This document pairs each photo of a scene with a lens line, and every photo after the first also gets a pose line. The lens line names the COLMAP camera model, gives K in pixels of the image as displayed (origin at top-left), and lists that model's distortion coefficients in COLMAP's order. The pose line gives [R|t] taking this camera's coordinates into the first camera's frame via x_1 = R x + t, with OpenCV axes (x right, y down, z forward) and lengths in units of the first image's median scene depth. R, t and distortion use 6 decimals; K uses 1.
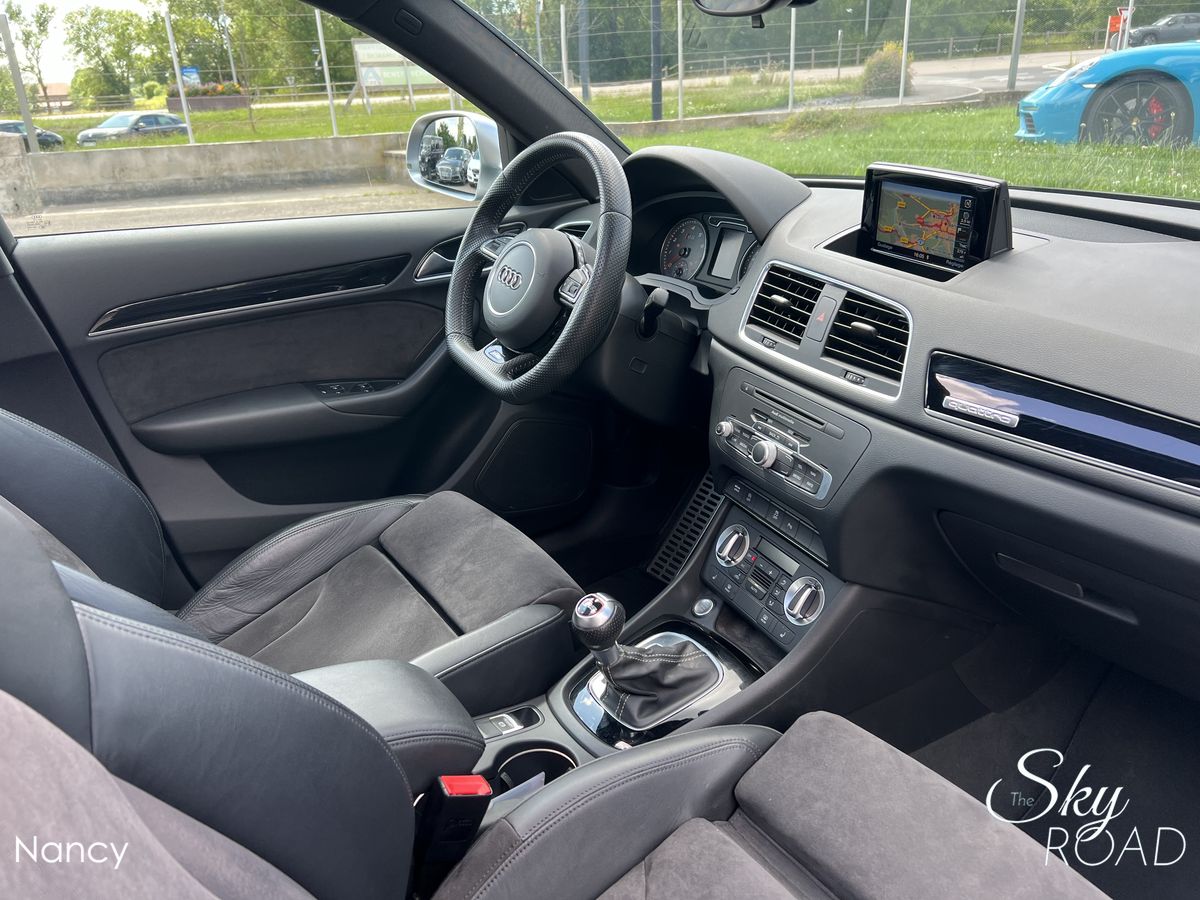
lens RADIAL K [[904.4, 0, 610.9], [0, 904.4, 446.0], [0, 0, 1]] dist [0.051870, -0.055287]
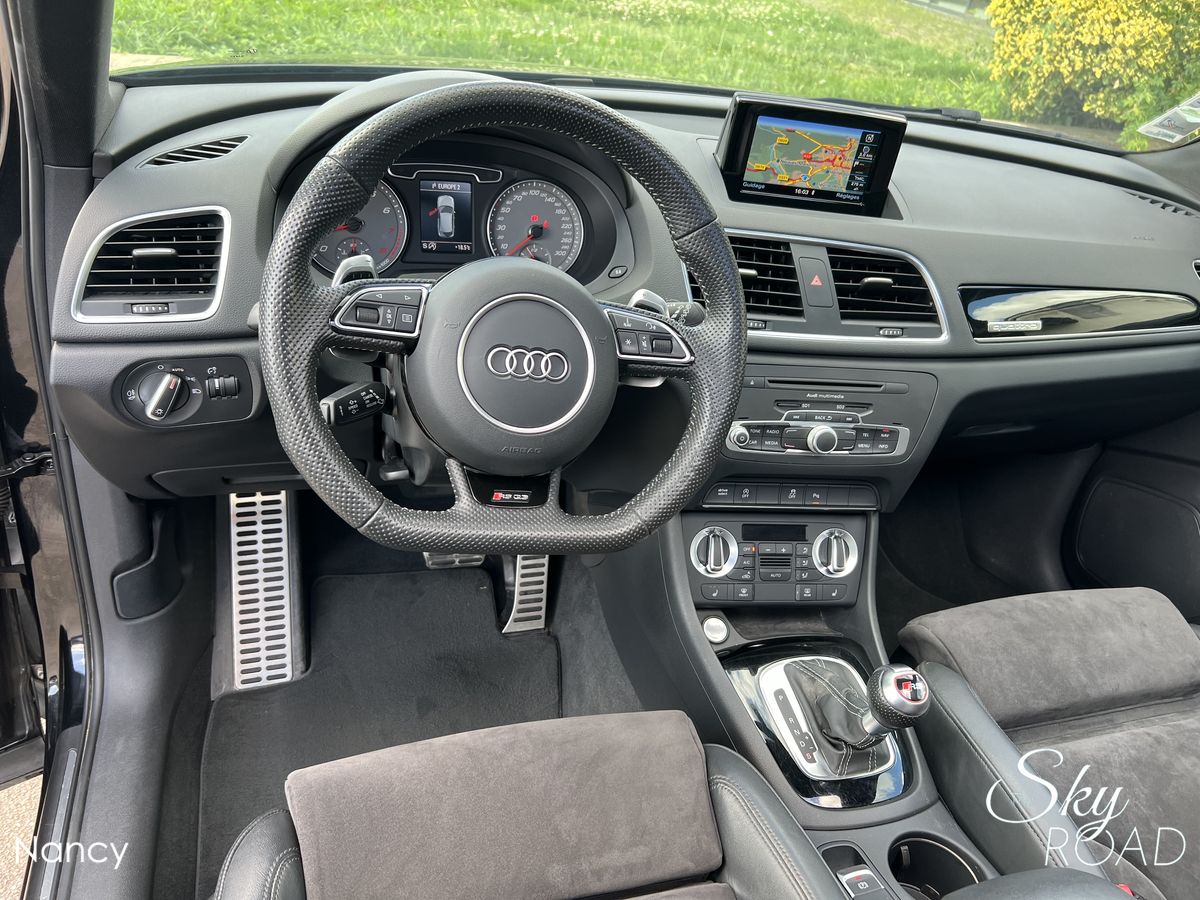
lens RADIAL K [[904.4, 0, 601.8], [0, 904.4, 450.9], [0, 0, 1]] dist [0.051870, -0.055287]
pose [[0.292068, -0.445416, 0.846346, -0.700347], [0.238993, 0.890846, 0.386362, -0.401979], [-0.926056, 0.089427, 0.366638, 0.888232]]
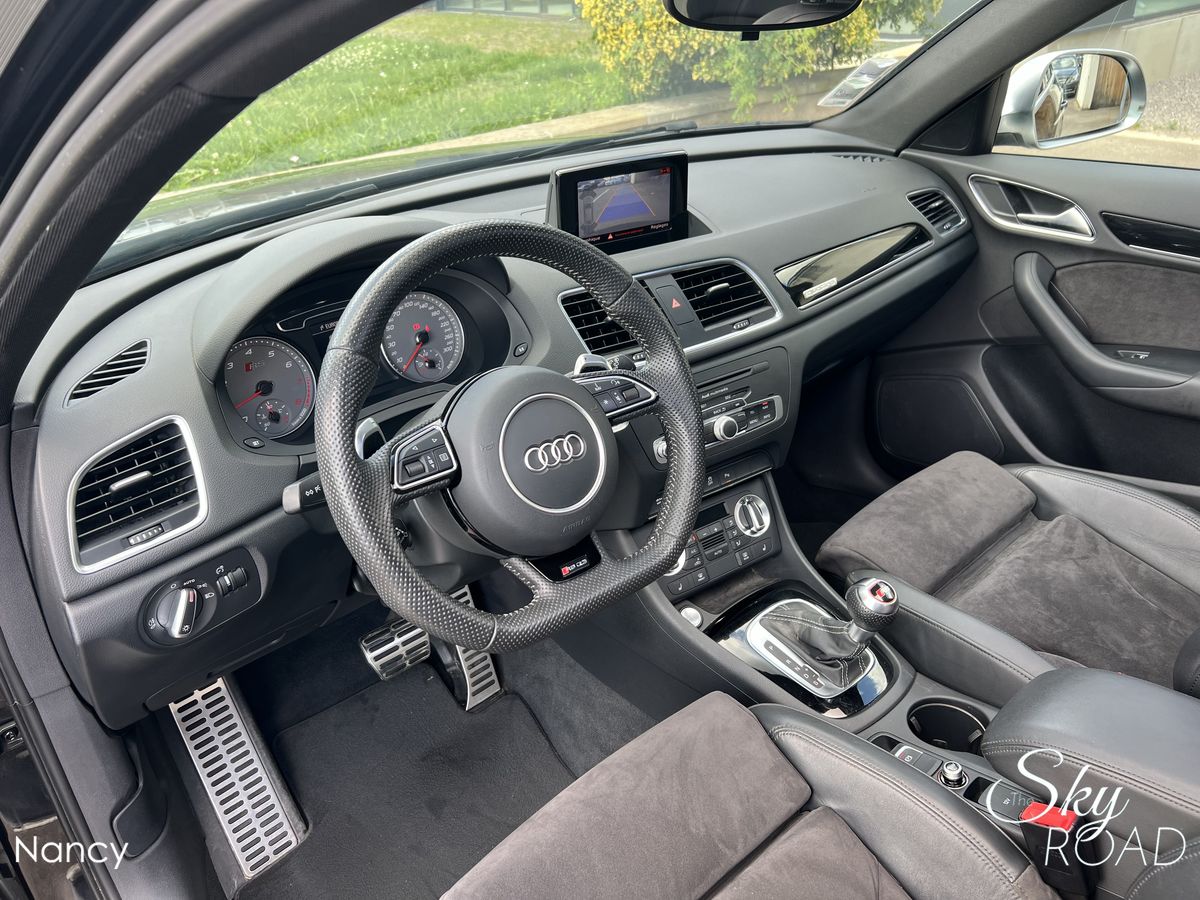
lens RADIAL K [[904.4, 0, 591.2], [0, 904.4, 448.9], [0, 0, 1]] dist [0.051870, -0.055287]
pose [[-0.118997, -0.454892, 0.882561, -0.796528], [0.427803, 0.778647, 0.459014, -0.550938], [-0.896005, 0.432183, 0.101947, 1.066051]]
